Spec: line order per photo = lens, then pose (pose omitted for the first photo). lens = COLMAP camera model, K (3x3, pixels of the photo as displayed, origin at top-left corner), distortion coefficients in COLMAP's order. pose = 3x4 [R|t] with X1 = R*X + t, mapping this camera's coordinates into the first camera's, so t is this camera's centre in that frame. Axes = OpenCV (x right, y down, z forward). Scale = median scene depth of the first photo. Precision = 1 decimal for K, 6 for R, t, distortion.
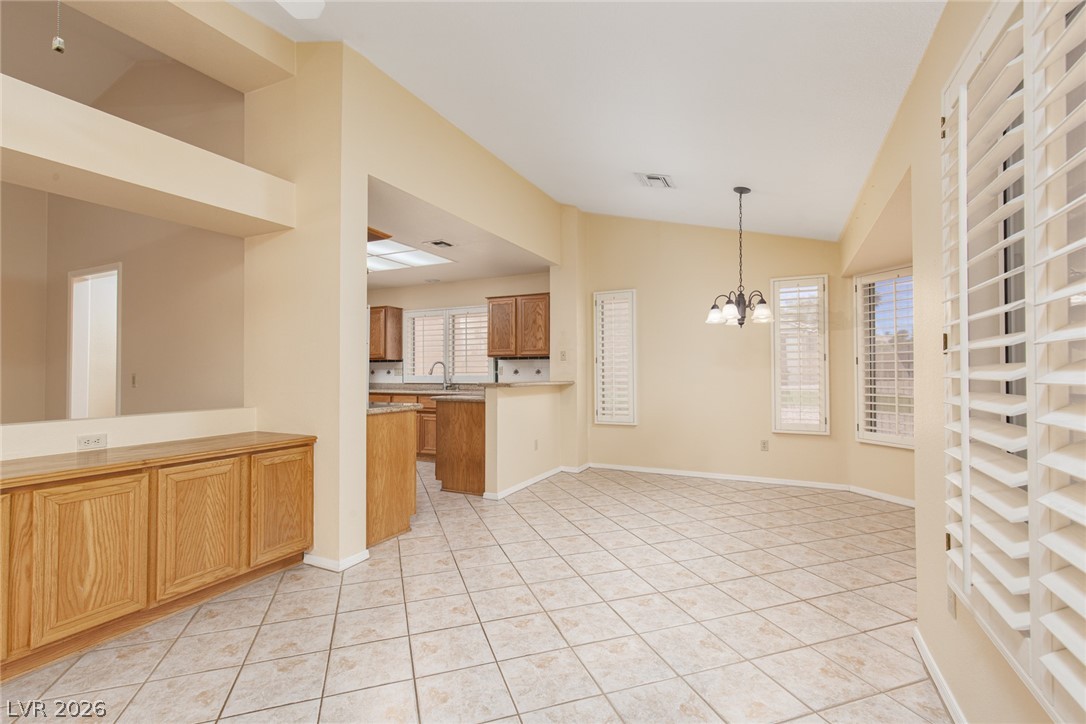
lens RADIAL K [[486.2, 0, 543.4], [0, 486.2, 364.0], [0, 0, 1]] dist [0.002536, 0.000066]
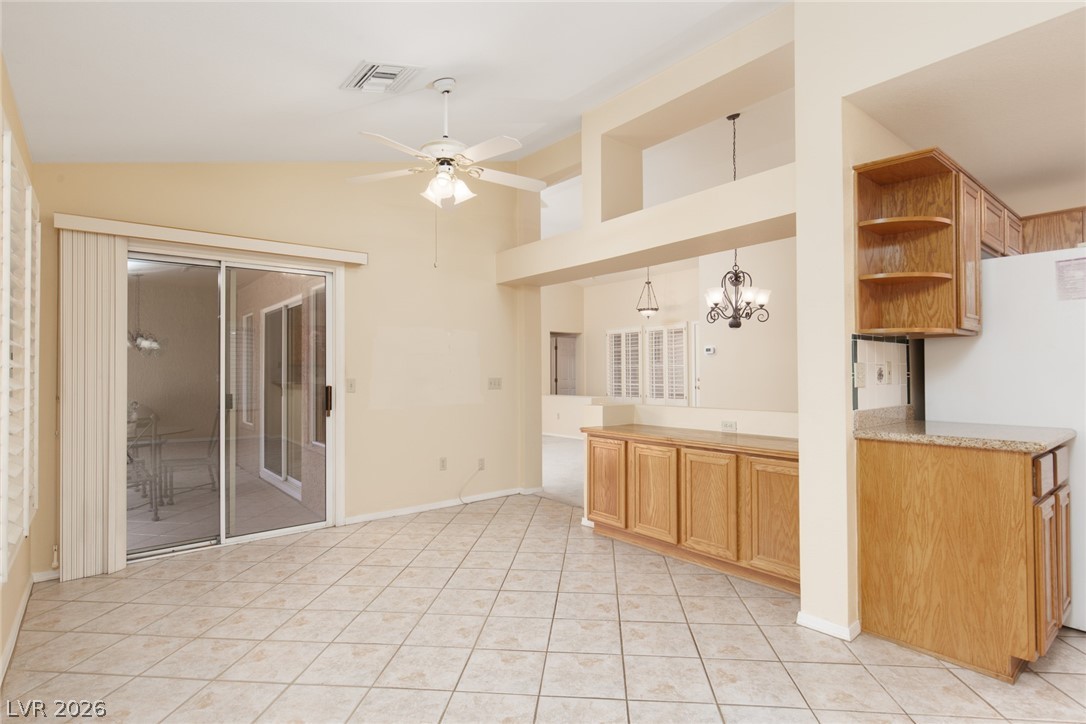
lens RADIAL K [[544.9, 0, 546.1], [0, 544.9, 365.5], [0, 0, 1]] dist [-0.003841, 0.000624]
pose [[-0.410361, -0.007136, -0.911895, 0.373329], [0.020276, 0.999651, -0.016947, 0.003155], [0.911698, -0.025444, -0.410073, 0.644374]]
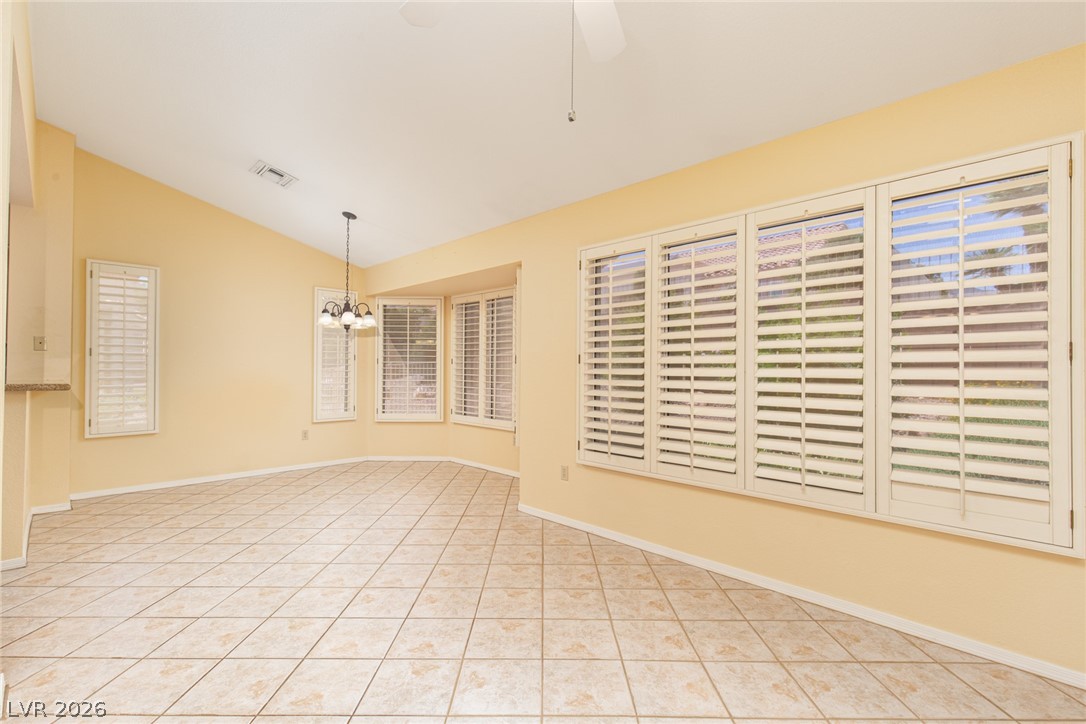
lens RADIAL K [[486.2, 0, 548.6], [0, 486.2, 366.8], [0, 0, 1]] dist [0.002536, 0.000066]
pose [[0.315772, 0.009021, 0.948792, -0.490747], [-0.022226, 0.999751, -0.002108, 0.001362], [-0.948575, -0.020422, 0.315894, 0.141457]]
